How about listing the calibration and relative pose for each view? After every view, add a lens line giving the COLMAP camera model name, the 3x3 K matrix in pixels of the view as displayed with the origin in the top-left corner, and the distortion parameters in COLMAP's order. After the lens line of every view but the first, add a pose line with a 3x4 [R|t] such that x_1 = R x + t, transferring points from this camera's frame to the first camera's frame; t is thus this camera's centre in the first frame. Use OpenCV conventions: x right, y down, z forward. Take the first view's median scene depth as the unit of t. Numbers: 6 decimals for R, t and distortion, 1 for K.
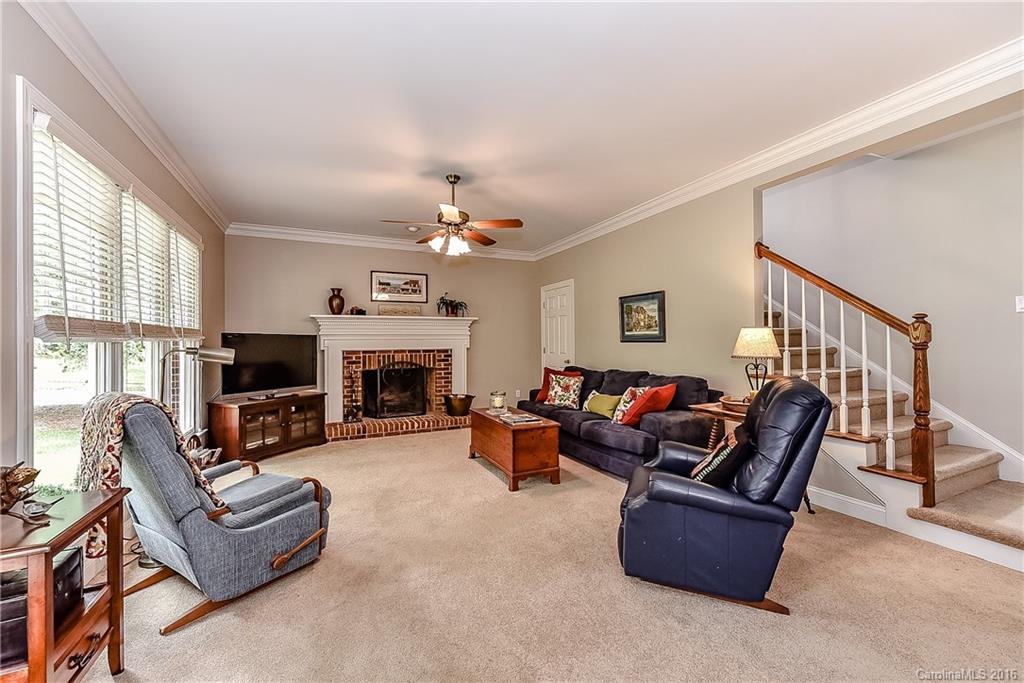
lens RADIAL K [[405.4, 0, 502.8], [0, 405.4, 337.5], [0, 0, 1]] dist [-0.000117, -0.000096]
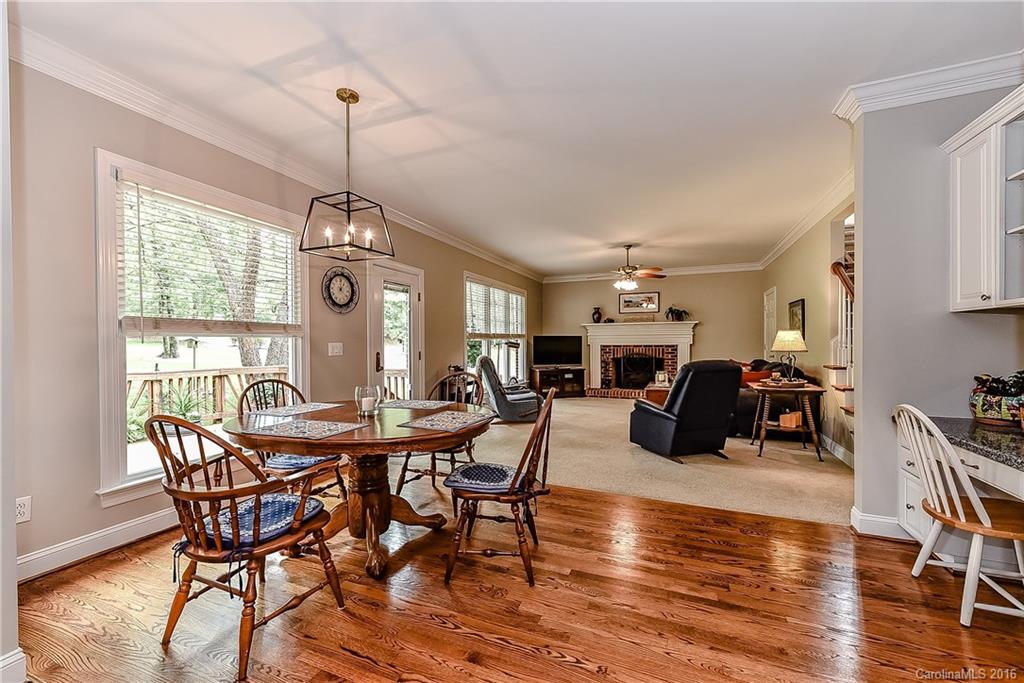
lens RADIAL K [[405.4, 0, 516.6], [0, 405.4, 340.7], [0, 0, 1]] dist [-0.000117, -0.000096]
pose [[0.694268, 0.002204, -0.719713, 0.555489], [0.009103, 0.999888, 0.011843, -0.008113], [0.719659, -0.014773, 0.694171, -0.389865]]
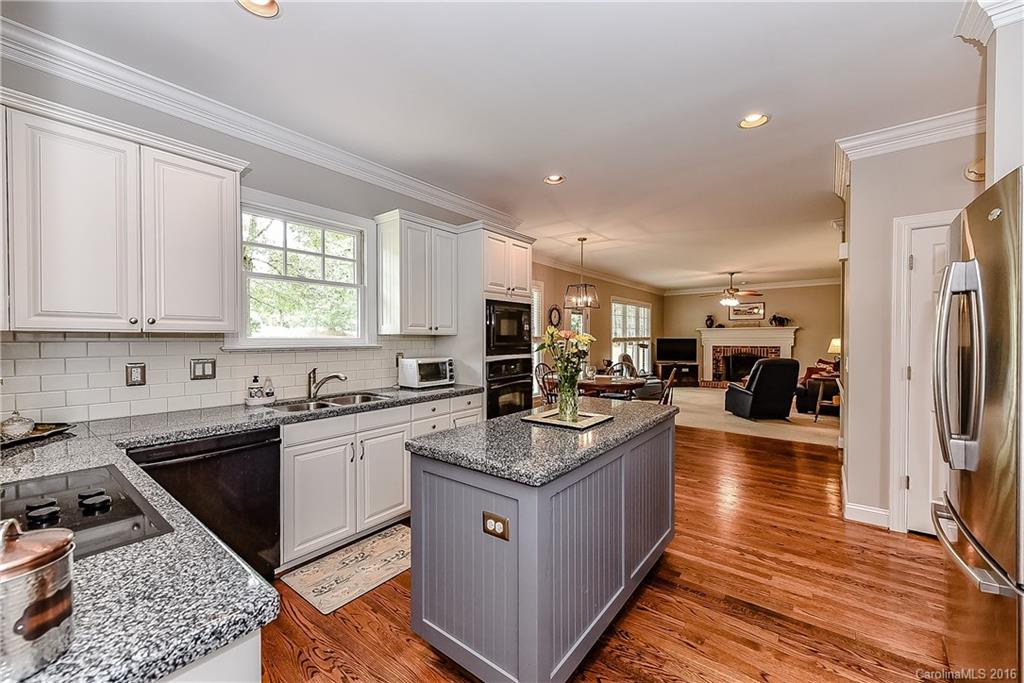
lens RADIAL K [[405.4, 0, 543.1], [0, 405.4, 340.7], [0, 0, 1]] dist [-0.000117, -0.000096]
pose [[0.524209, 0.012314, -0.851501, 0.892724], [0.006011, 0.999817, 0.018160, -0.035444], [0.851569, -0.014638, 0.524039, -0.791005]]
